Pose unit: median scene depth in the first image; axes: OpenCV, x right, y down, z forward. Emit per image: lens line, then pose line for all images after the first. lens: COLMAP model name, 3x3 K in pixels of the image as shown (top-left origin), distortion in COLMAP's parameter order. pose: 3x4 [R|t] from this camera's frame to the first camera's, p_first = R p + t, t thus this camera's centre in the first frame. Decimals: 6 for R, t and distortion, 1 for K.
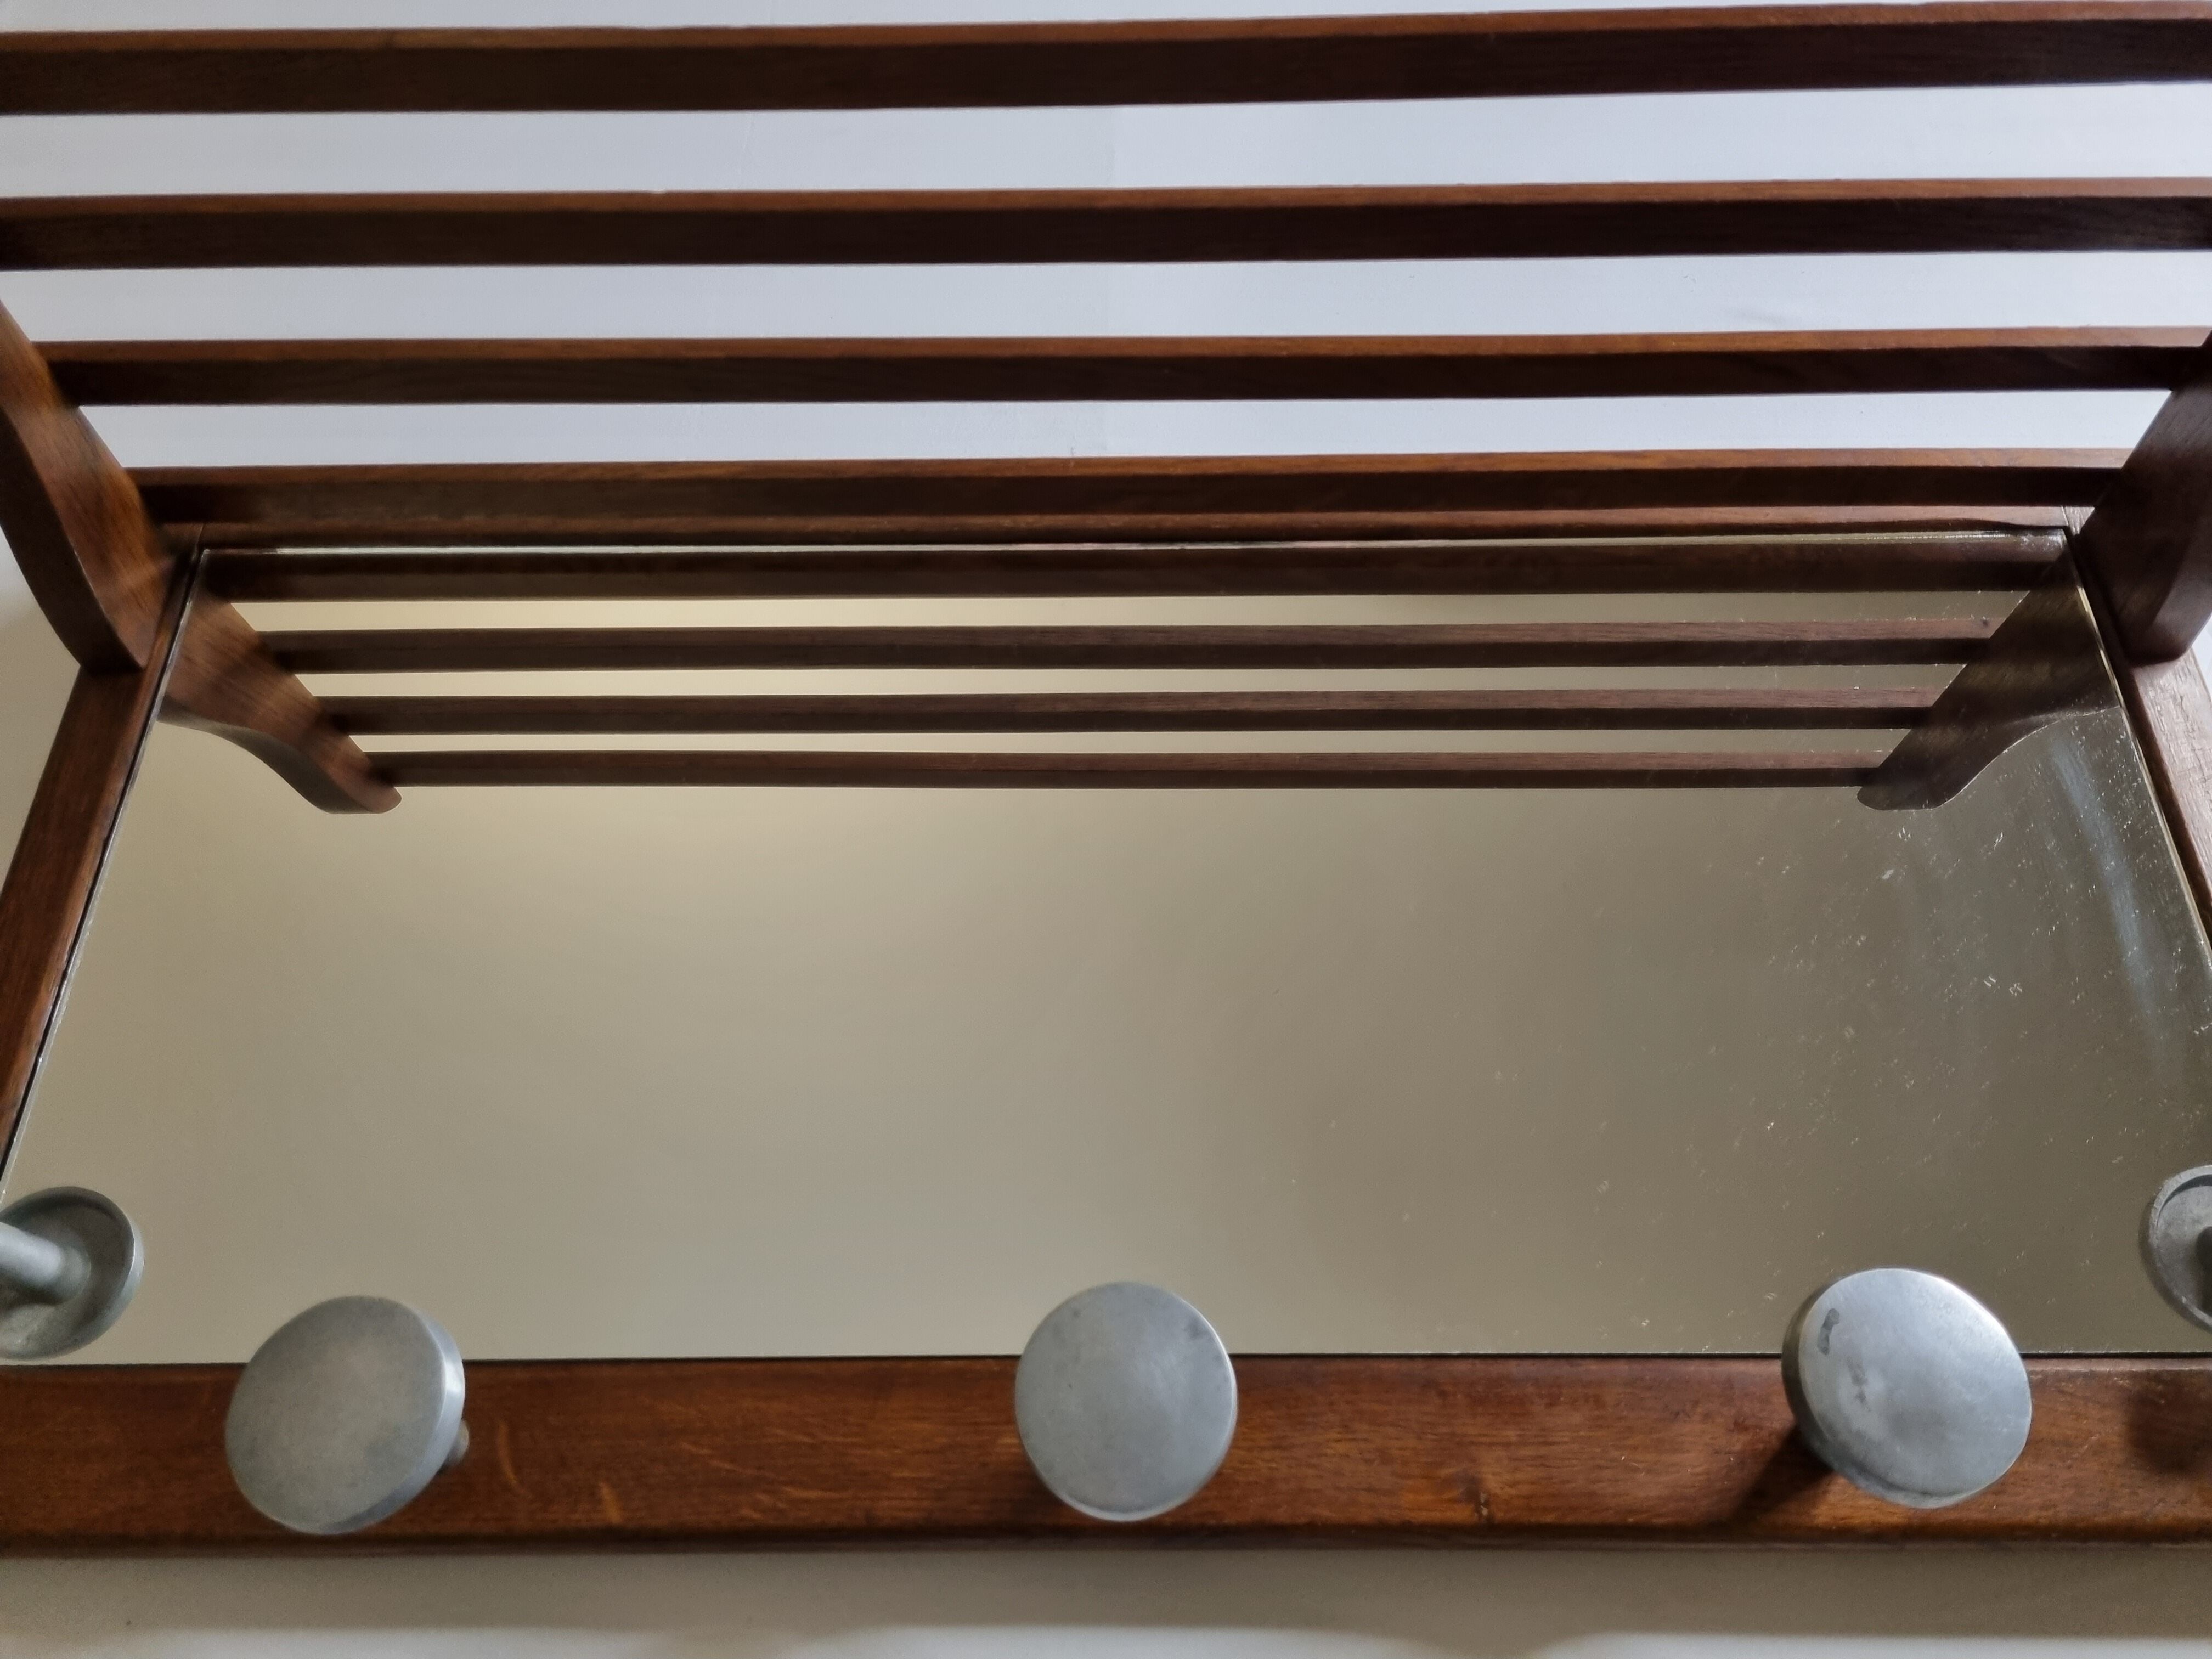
lens RADIAL K [[1689.4, 0, 1114.7], [0, 1689.4, 829.6], [0, 0, 1]] dist [0.046562, -0.009917]
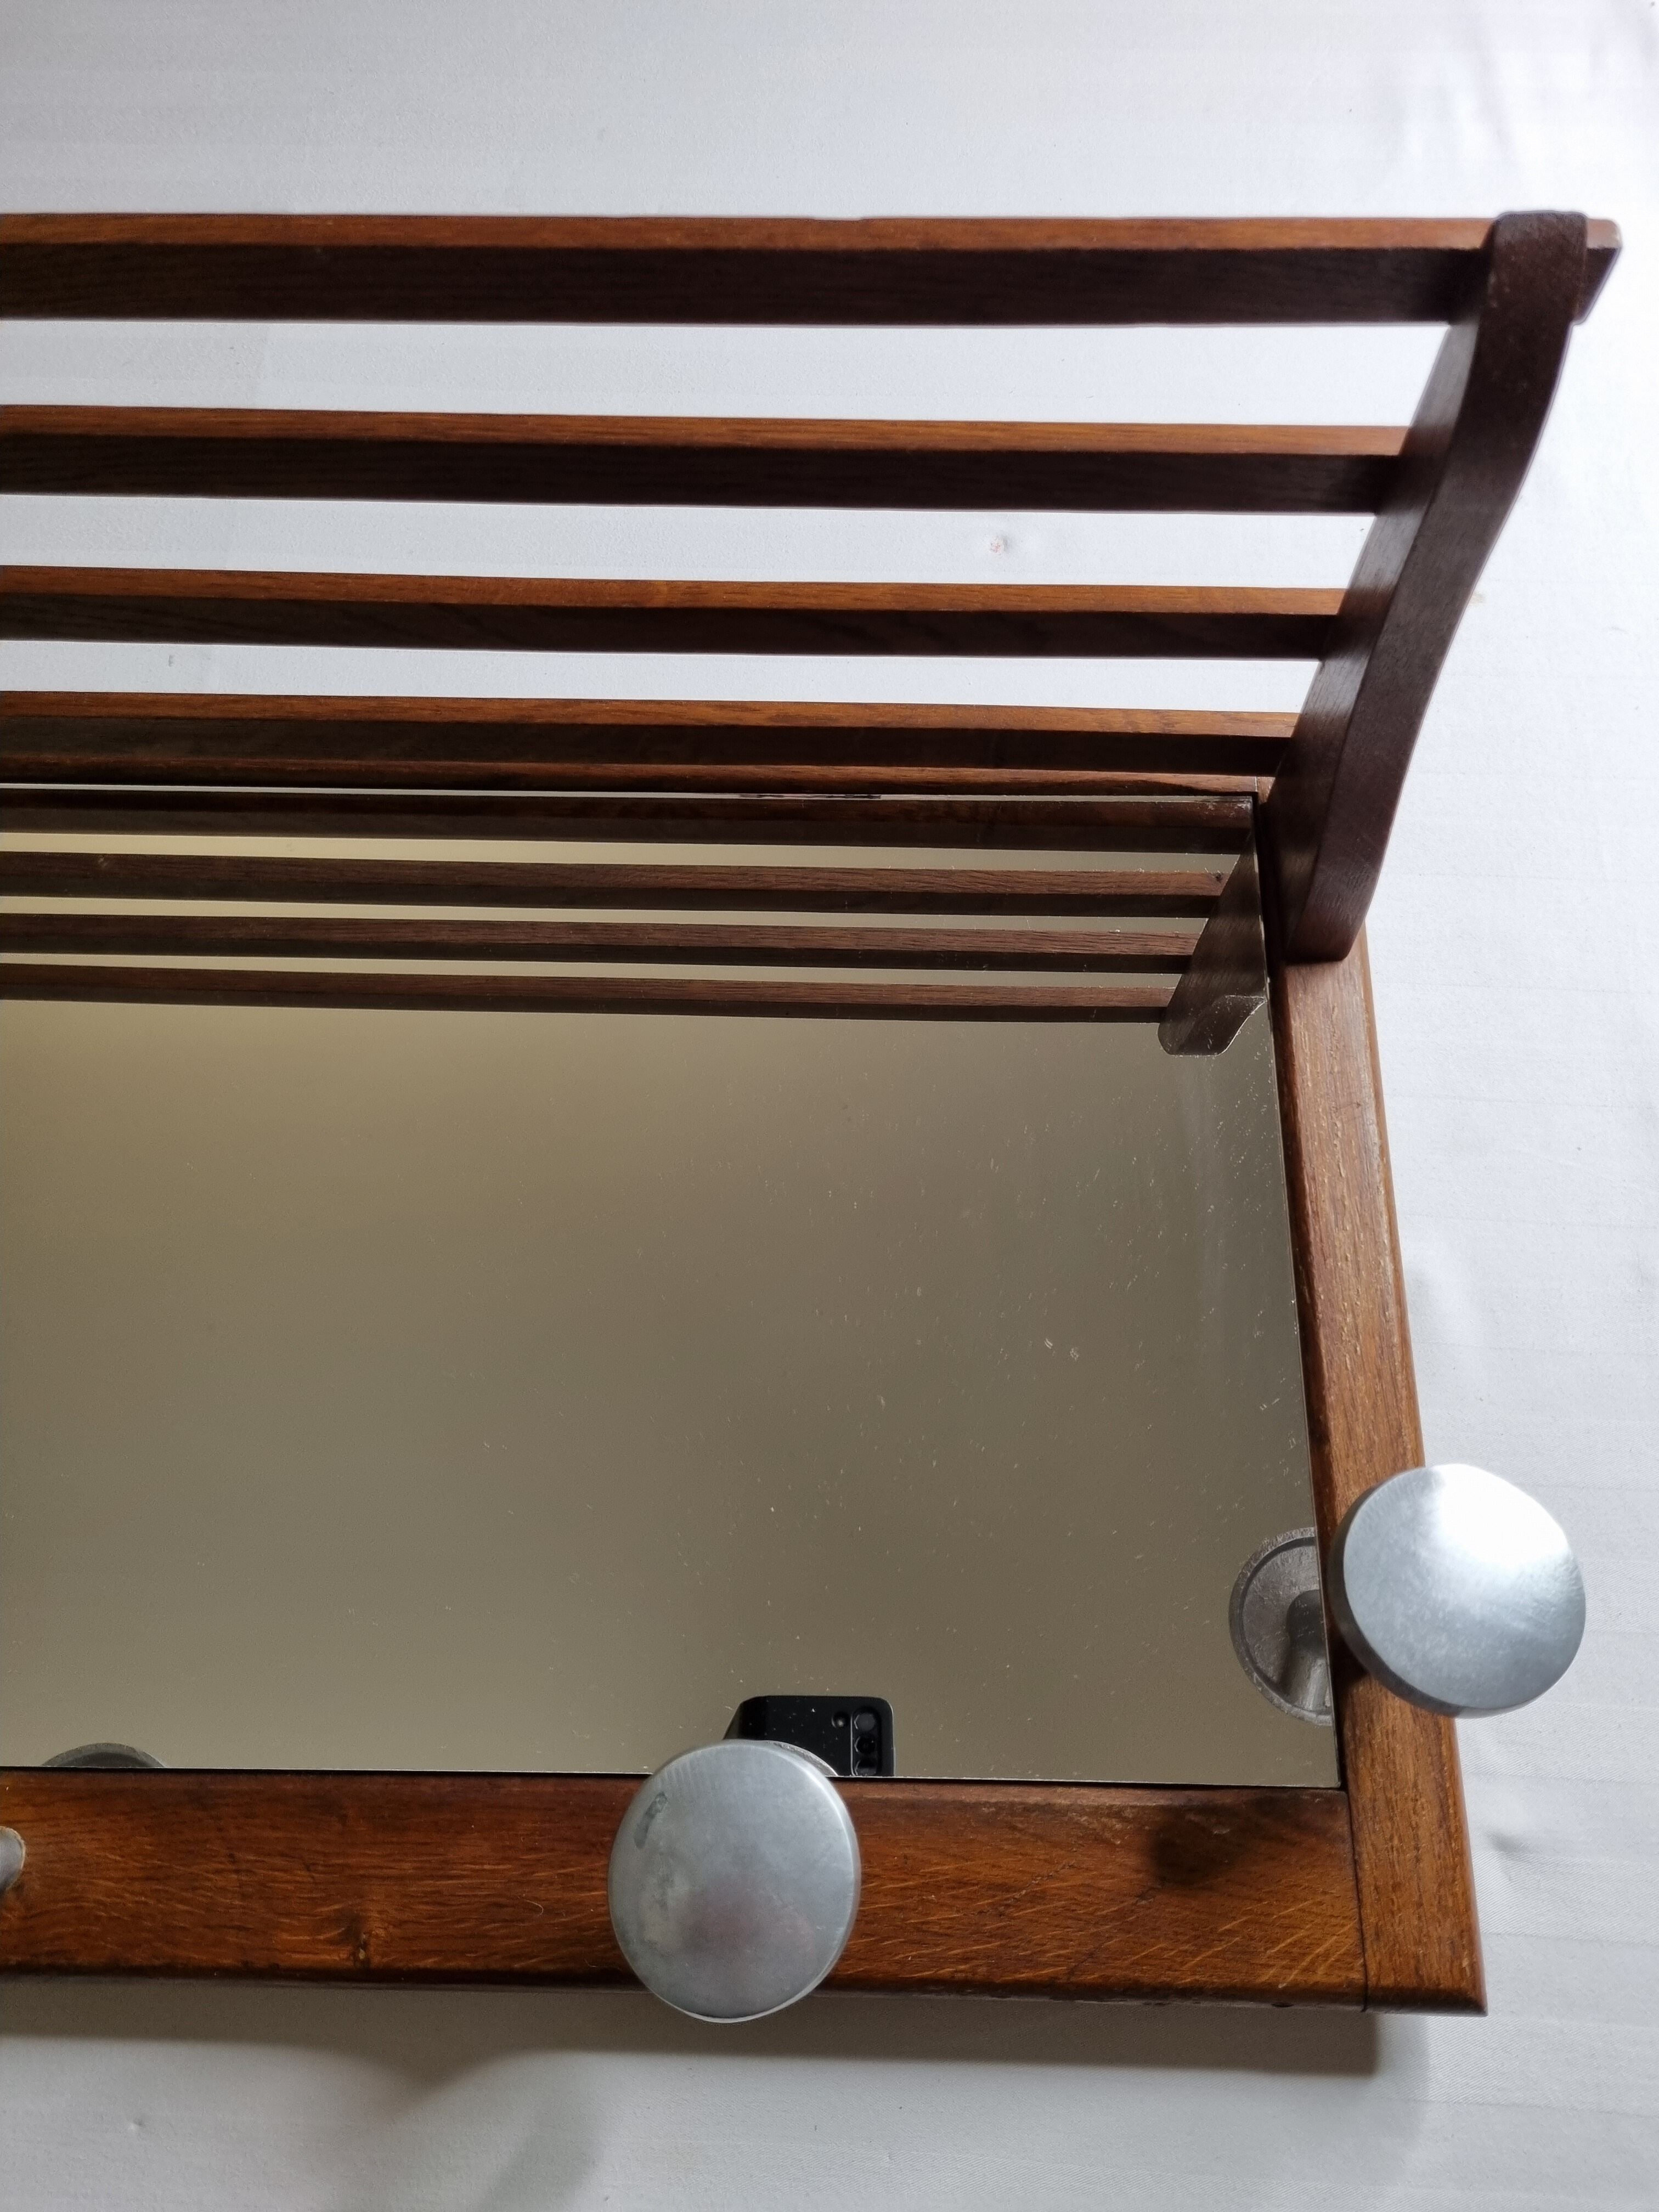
lens RADIAL K [[1689.4, 0, 821.0], [0, 1689.4, 1097.9], [0, 0, 1]] dist [0.046562, -0.009917]
pose [[0.999729, 0.018818, -0.013700, 0.454699], [-0.016776, 0.990516, 0.136373, -0.178723], [0.016136, -0.136106, 0.990563, 0.154339]]
